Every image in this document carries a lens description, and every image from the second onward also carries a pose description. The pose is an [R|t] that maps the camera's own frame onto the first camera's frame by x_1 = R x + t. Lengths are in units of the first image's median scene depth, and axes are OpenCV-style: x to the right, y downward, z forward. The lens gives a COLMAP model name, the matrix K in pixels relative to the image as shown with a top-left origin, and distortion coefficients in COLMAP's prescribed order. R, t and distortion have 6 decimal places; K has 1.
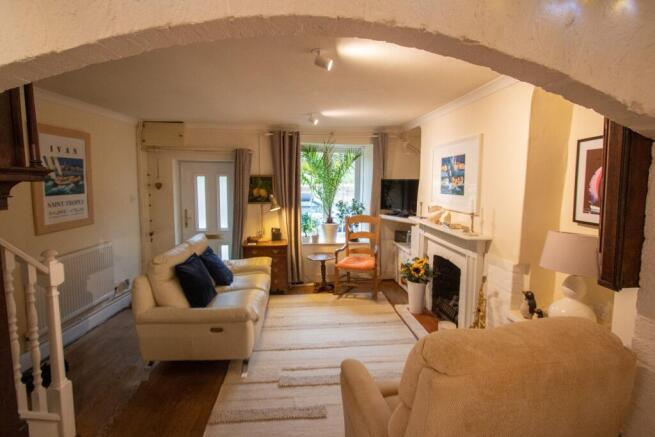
lens RADIAL K [[312.9, 0, 326.6], [0, 312.9, 205.1], [0, 0, 1]] dist [-0.000656, 0.000082]
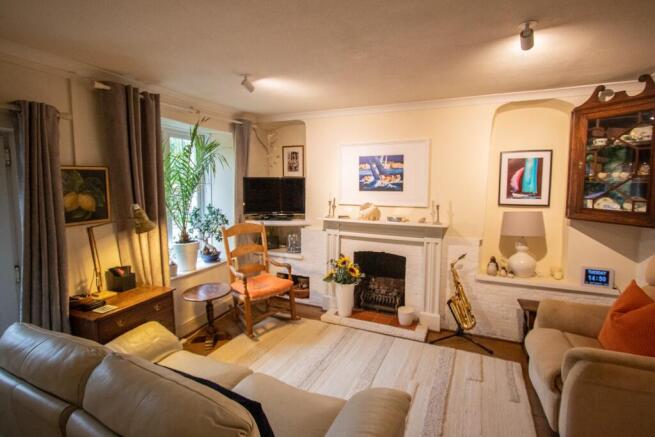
lens RADIAL K [[312.9, 0, 326.6], [0, 312.9, 205.1], [0, 0, 1]] dist [-0.000656, 0.000082]
pose [[0.508960, -0.065624, 0.858285, -0.493366], [0.068840, 0.996999, 0.035408, -0.029855], [-0.858033, 0.041063, 0.511950, 0.483718]]
